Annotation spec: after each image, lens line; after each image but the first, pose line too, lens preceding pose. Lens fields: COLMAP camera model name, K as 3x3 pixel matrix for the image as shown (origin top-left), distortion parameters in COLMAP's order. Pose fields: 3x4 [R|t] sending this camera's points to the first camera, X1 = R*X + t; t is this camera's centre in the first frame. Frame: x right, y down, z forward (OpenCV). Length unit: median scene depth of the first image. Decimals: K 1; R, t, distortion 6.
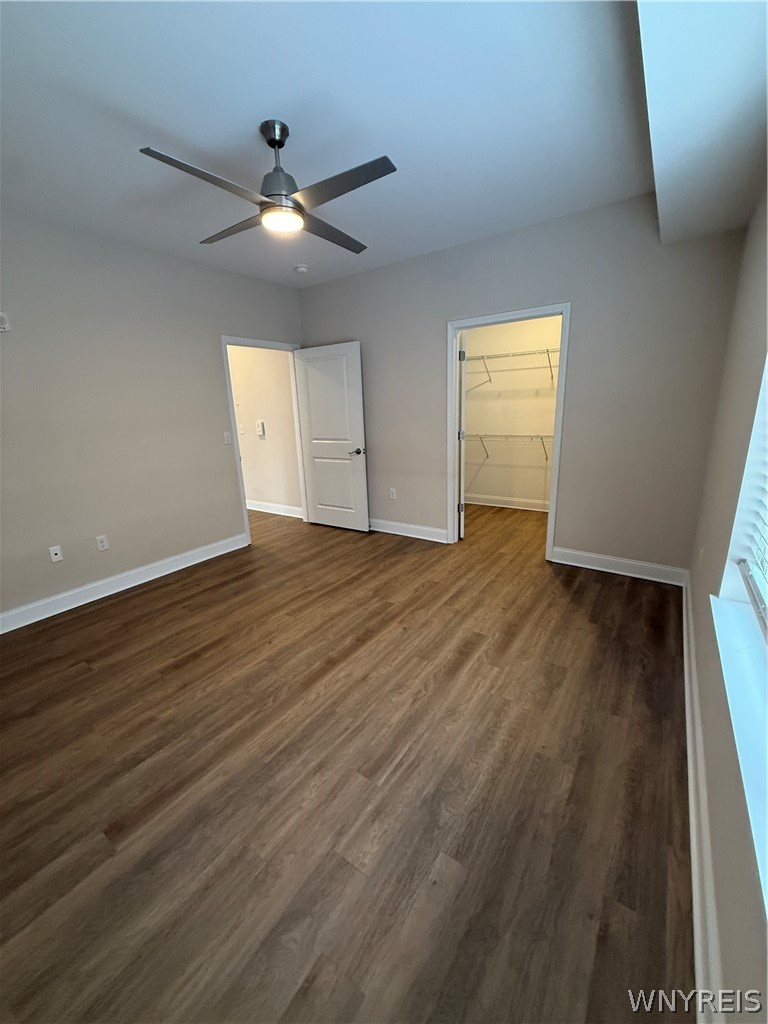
lens RADIAL K [[404.4, 0, 382.0], [0, 404.4, 508.9], [0, 0, 1]] dist [-0.001537, 0.000106]
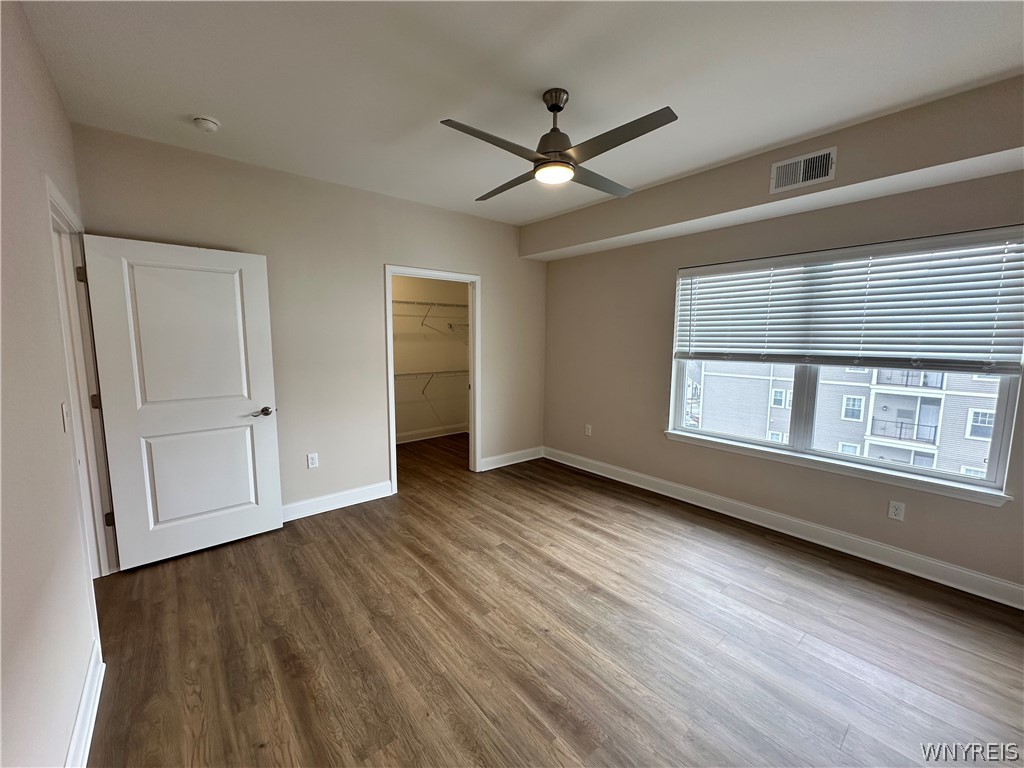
lens RADIAL K [[406.6, 0, 512.3], [0, 406.6, 384.0], [0, 0, 1]] dist [0.000674, -0.000112]
pose [[0.256782, -0.071598, 0.963814, -1.067124], [0.229345, 0.973281, 0.011198, -0.177853], [-0.938863, 0.218170, 0.266342, 0.756348]]
